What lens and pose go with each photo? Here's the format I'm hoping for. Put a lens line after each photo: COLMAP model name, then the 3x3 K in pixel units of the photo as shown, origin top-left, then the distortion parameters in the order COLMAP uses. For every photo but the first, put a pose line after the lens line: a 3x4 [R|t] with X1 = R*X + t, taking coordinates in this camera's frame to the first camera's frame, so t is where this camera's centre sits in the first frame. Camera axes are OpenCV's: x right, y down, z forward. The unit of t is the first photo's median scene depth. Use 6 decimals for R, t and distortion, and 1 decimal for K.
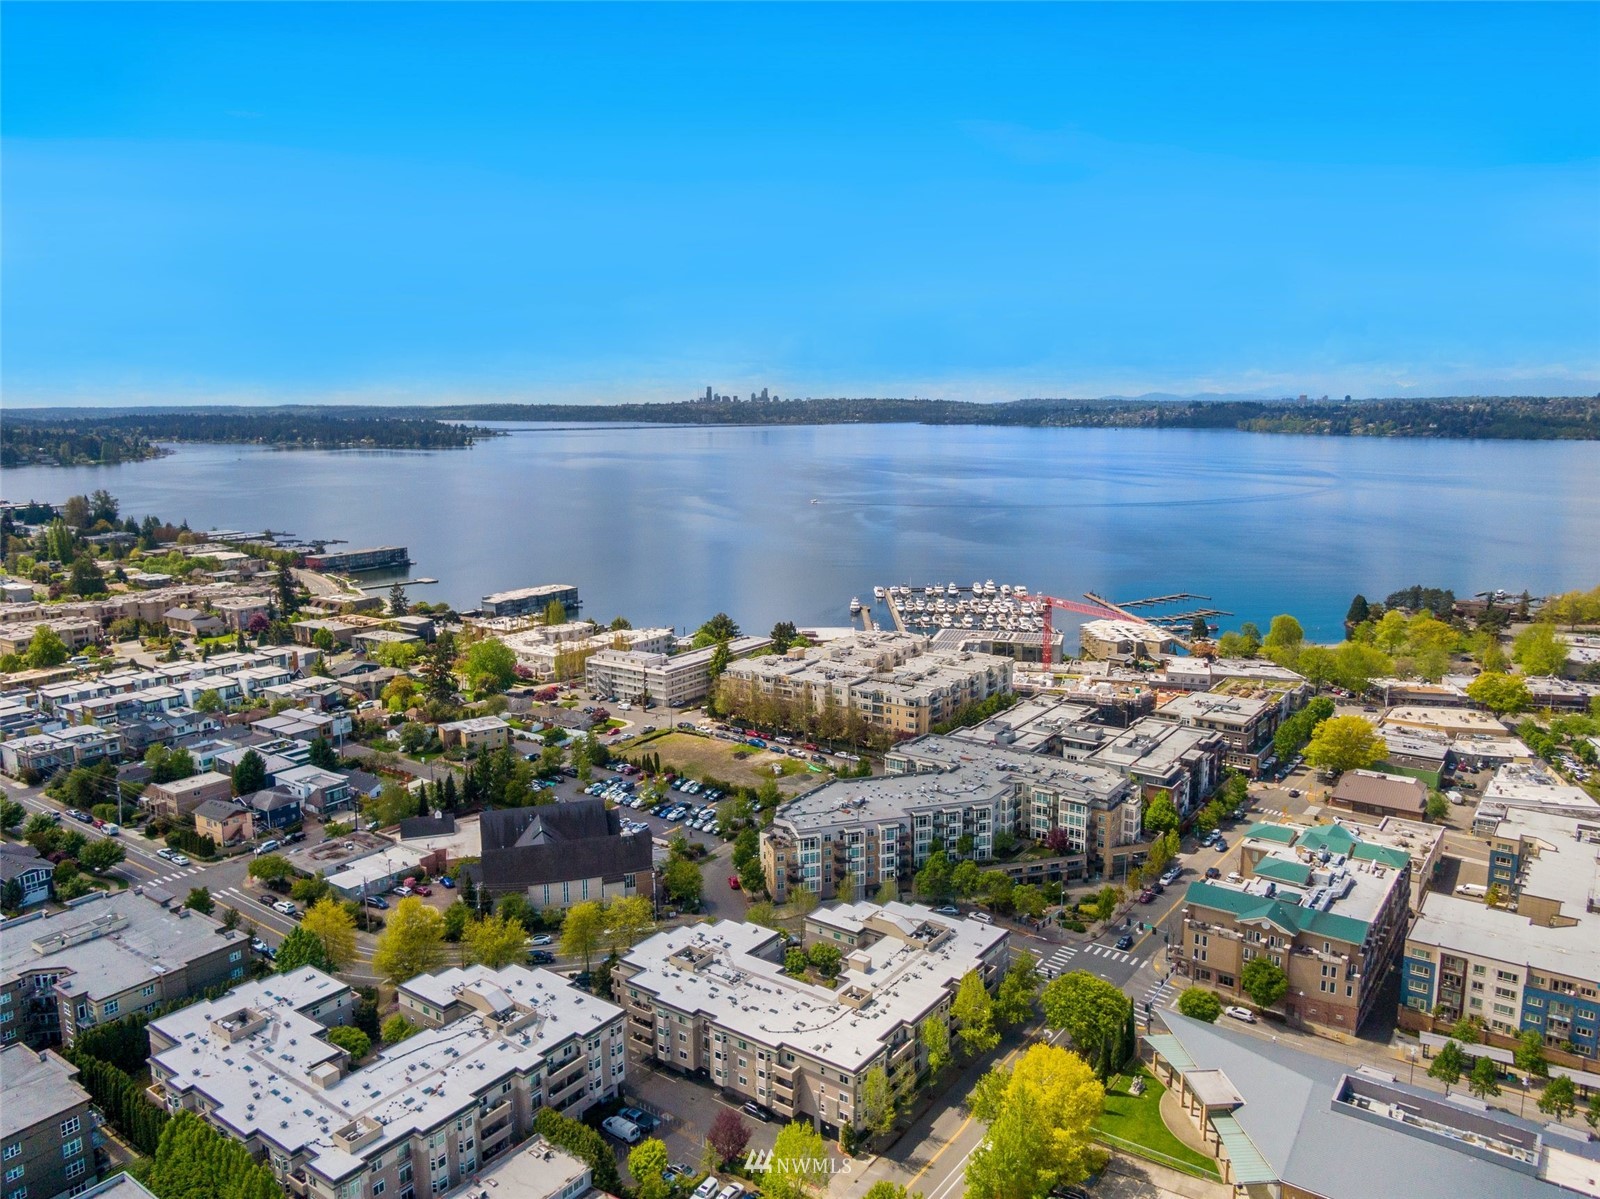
lens RADIAL K [[1133.1, 0, 800.0], [0, 1133.1, 599.5], [0, 0, 1]] dist [0.060292, -0.096627]
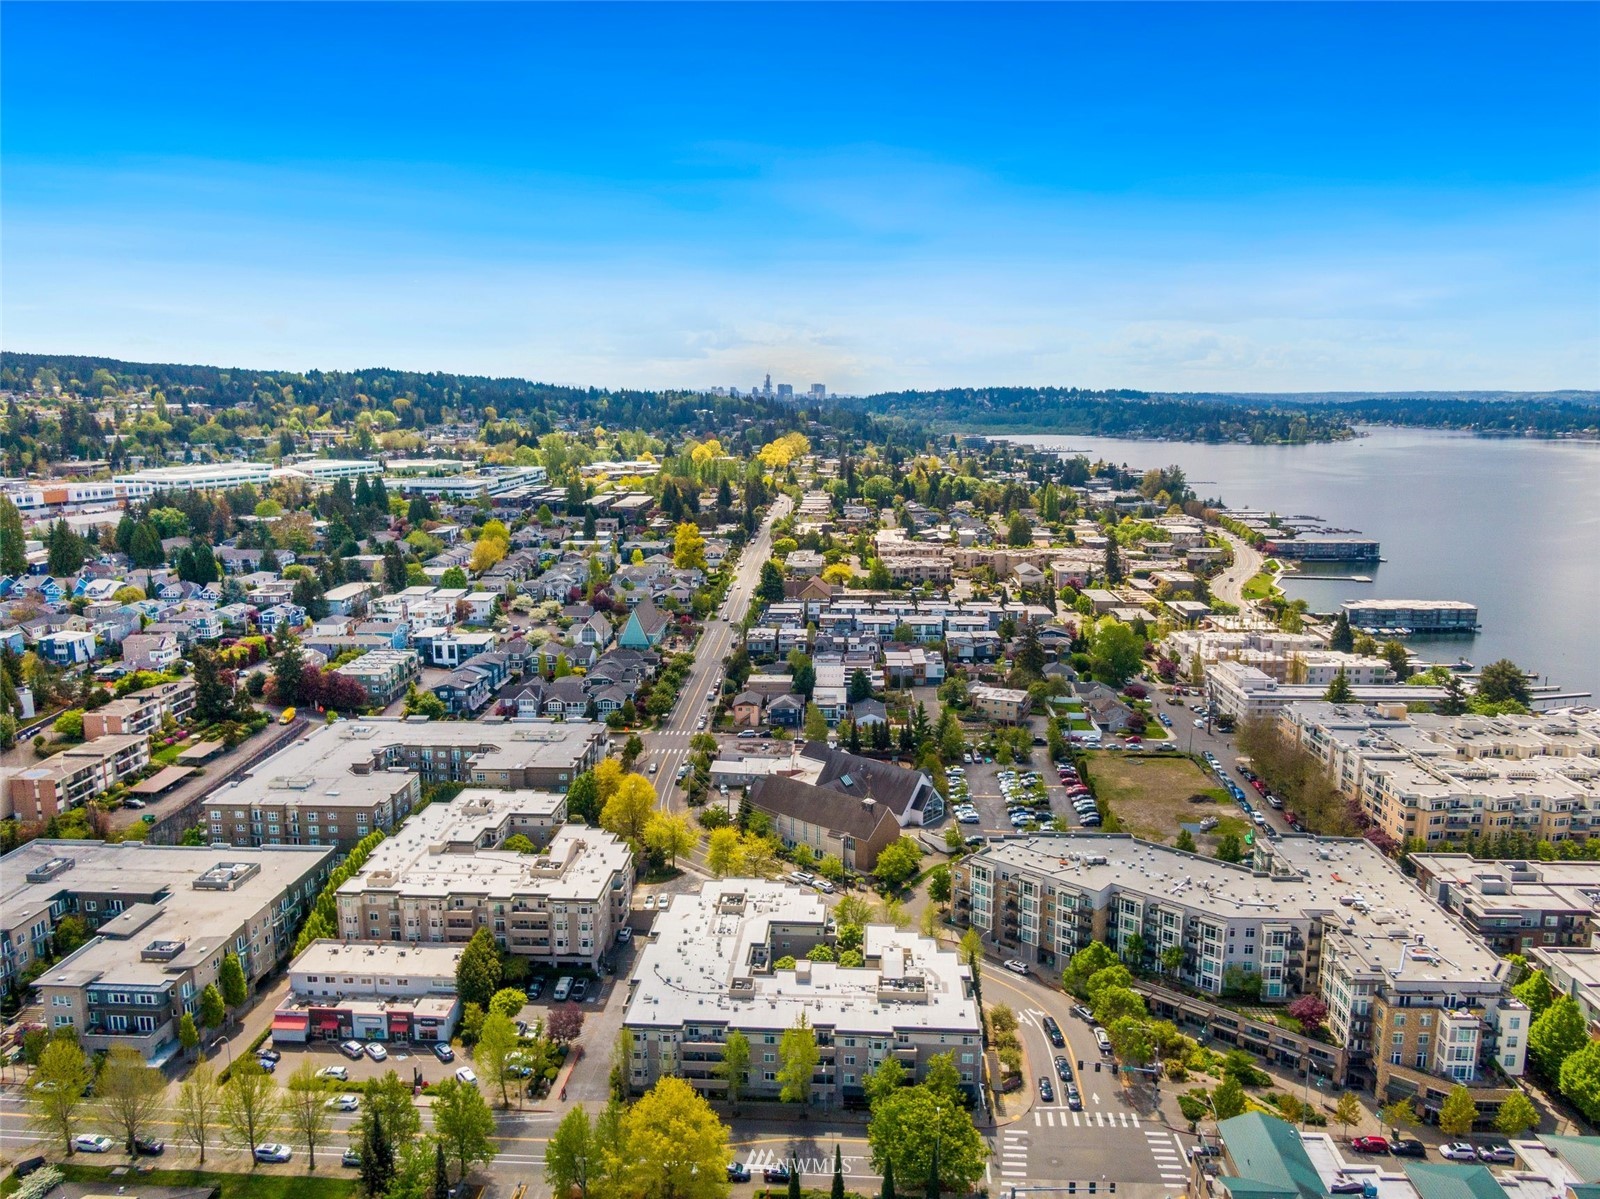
lens RADIAL K [[1133.1, 0, 800.0], [0, 1133.1, 599.5], [0, 0, 1]] dist [0.060292, -0.096627]
pose [[0.537191, 0.155309, -0.829039, 0.629585], [-0.144179, 0.985343, 0.091167, -0.060269], [0.831047, 0.070556, 0.551709, 0.350924]]
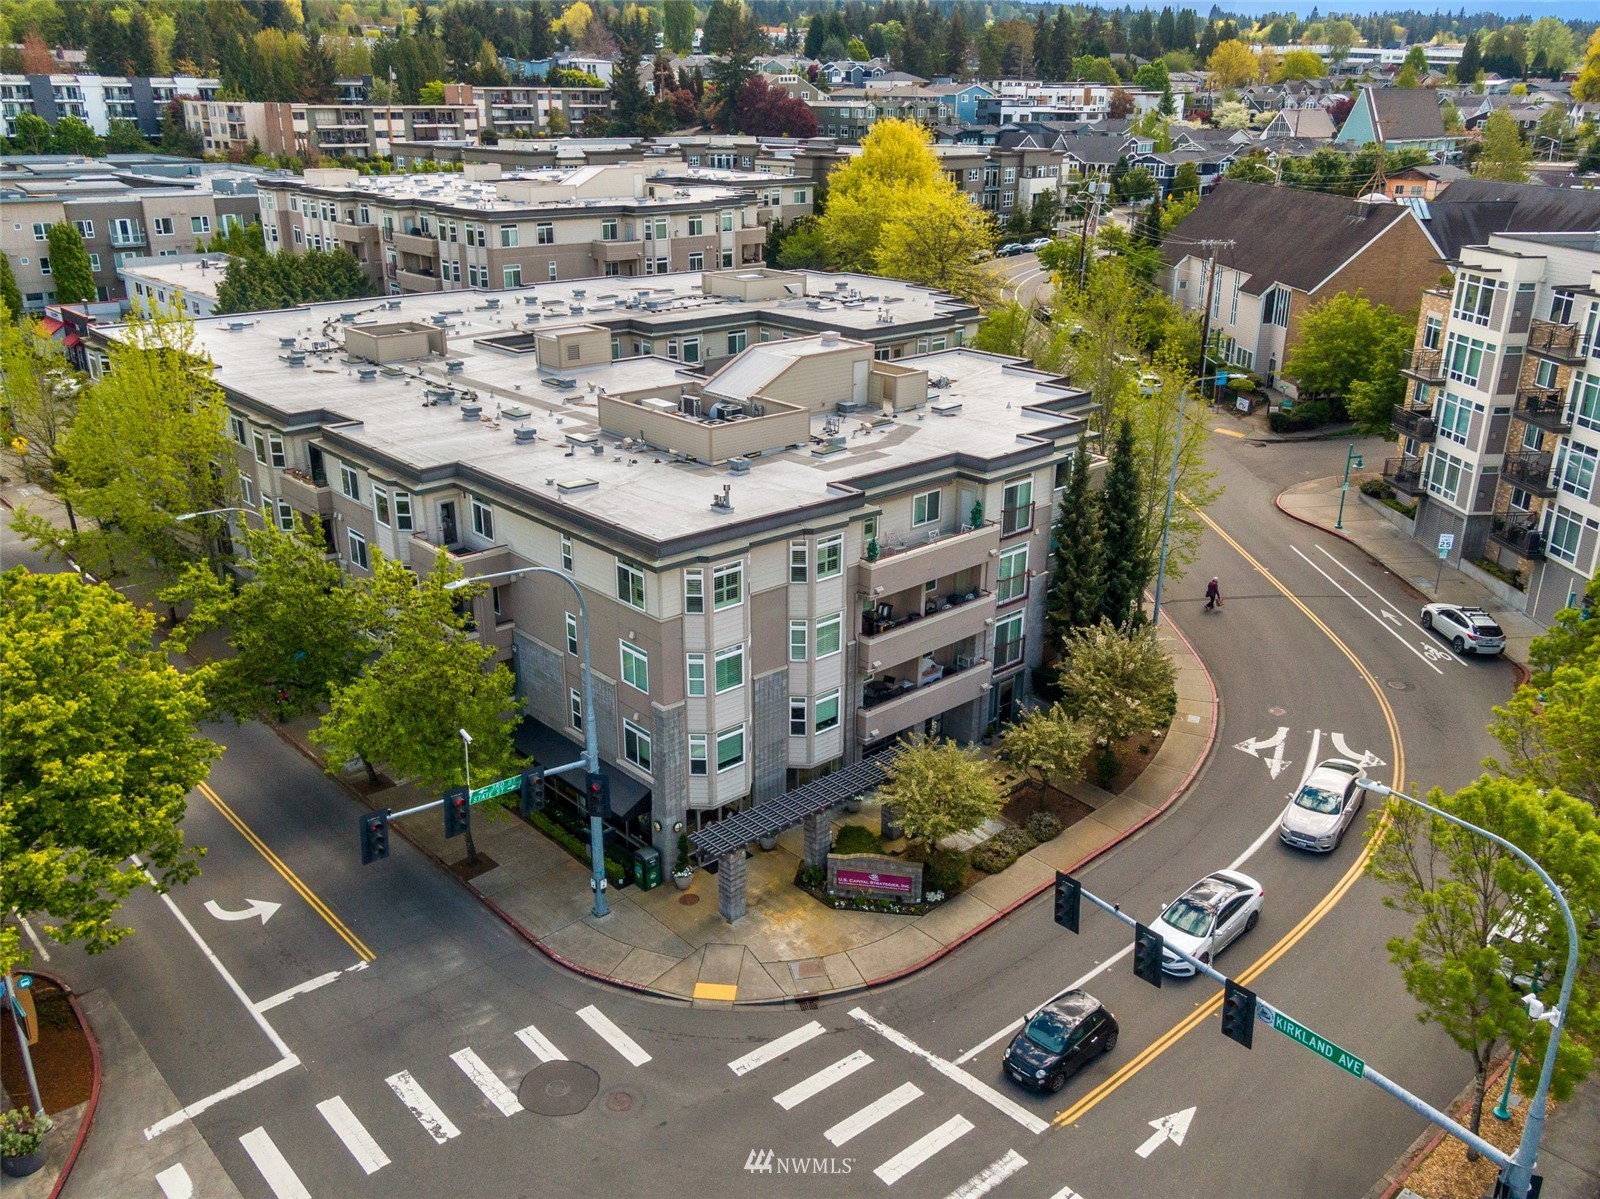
lens RADIAL K [[1331.8, 0, 797.8], [0, 1331.8, 567.1], [0, 0, 1]] dist [0.009203, 0.006933]
pose [[-0.203939, 0.334655, -0.920008, 0.311123], [-0.169998, 0.913376, 0.369926, 0.180012], [0.964111, 0.231842, -0.129383, 0.880861]]
